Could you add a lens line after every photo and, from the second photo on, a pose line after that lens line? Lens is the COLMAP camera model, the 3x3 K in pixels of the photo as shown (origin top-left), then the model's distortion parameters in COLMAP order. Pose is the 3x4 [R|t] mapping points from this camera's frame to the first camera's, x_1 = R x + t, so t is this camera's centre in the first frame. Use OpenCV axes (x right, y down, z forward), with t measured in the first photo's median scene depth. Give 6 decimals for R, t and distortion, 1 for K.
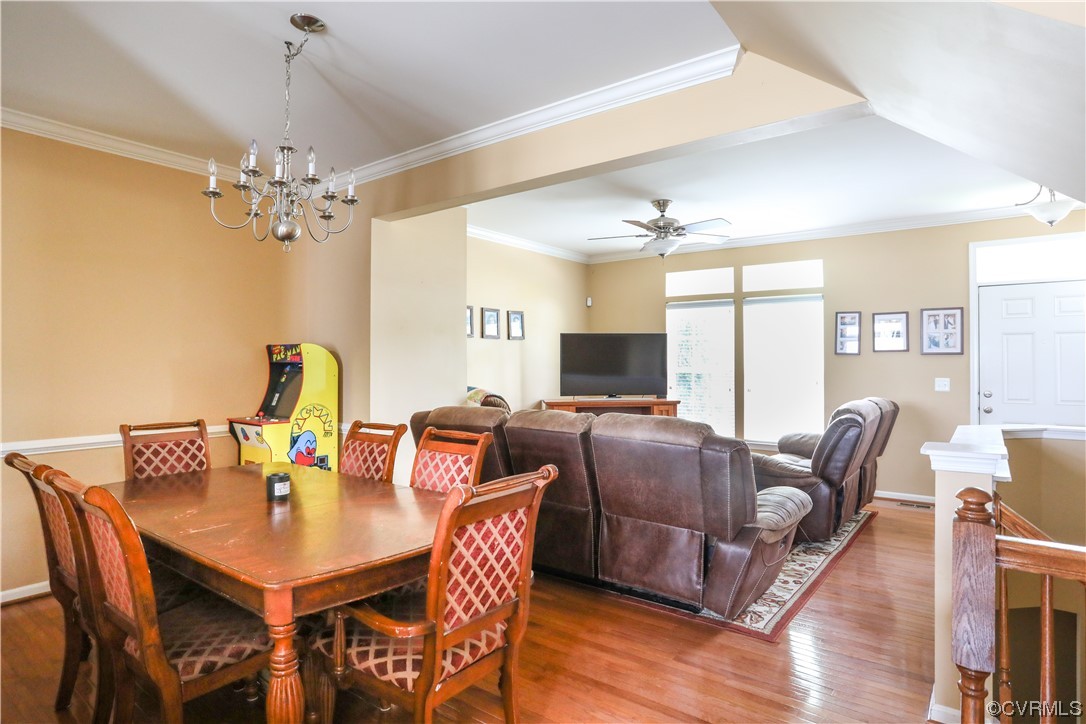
lens RADIAL K [[591.2, 0, 544.9], [0, 591.2, 361.3], [0, 0, 1]] dist [0.002779, 0.001049]
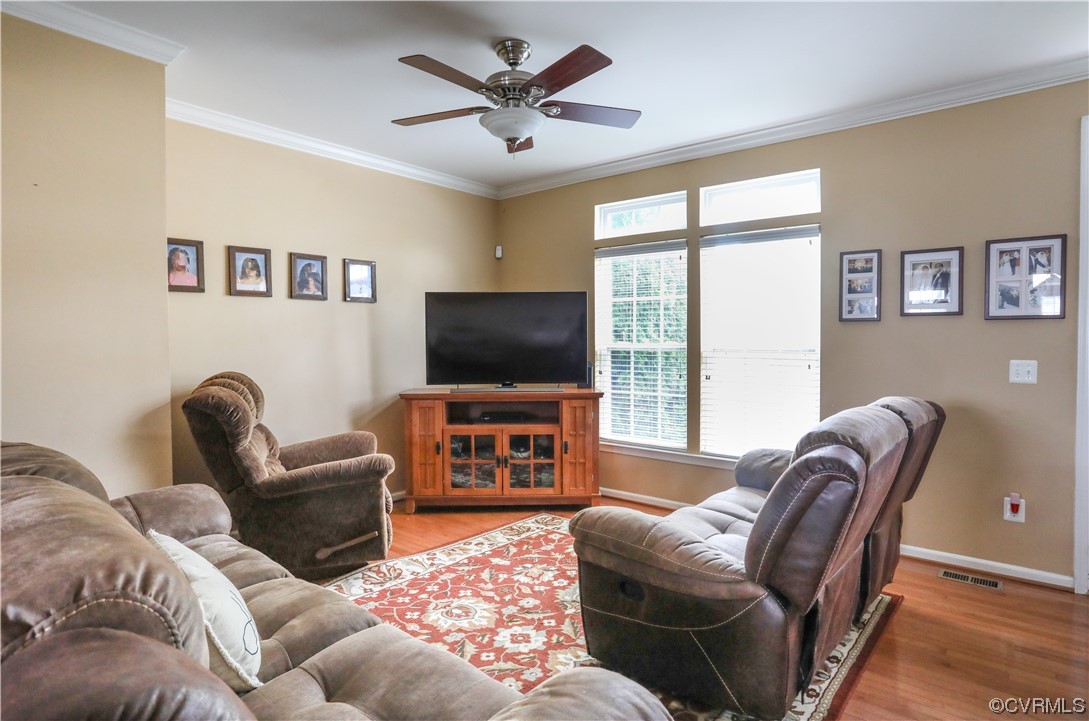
lens RADIAL K [[592.8, 0, 539.5], [0, 592.8, 355.1], [0, 0, 1]] dist [0.002779, 0.001049]
pose [[0.998498, -0.000200, -0.054793, 0.218442], [0.001772, 0.999588, 0.028644, 0.005754], [0.054764, -0.028698, 0.998087, 0.372682]]
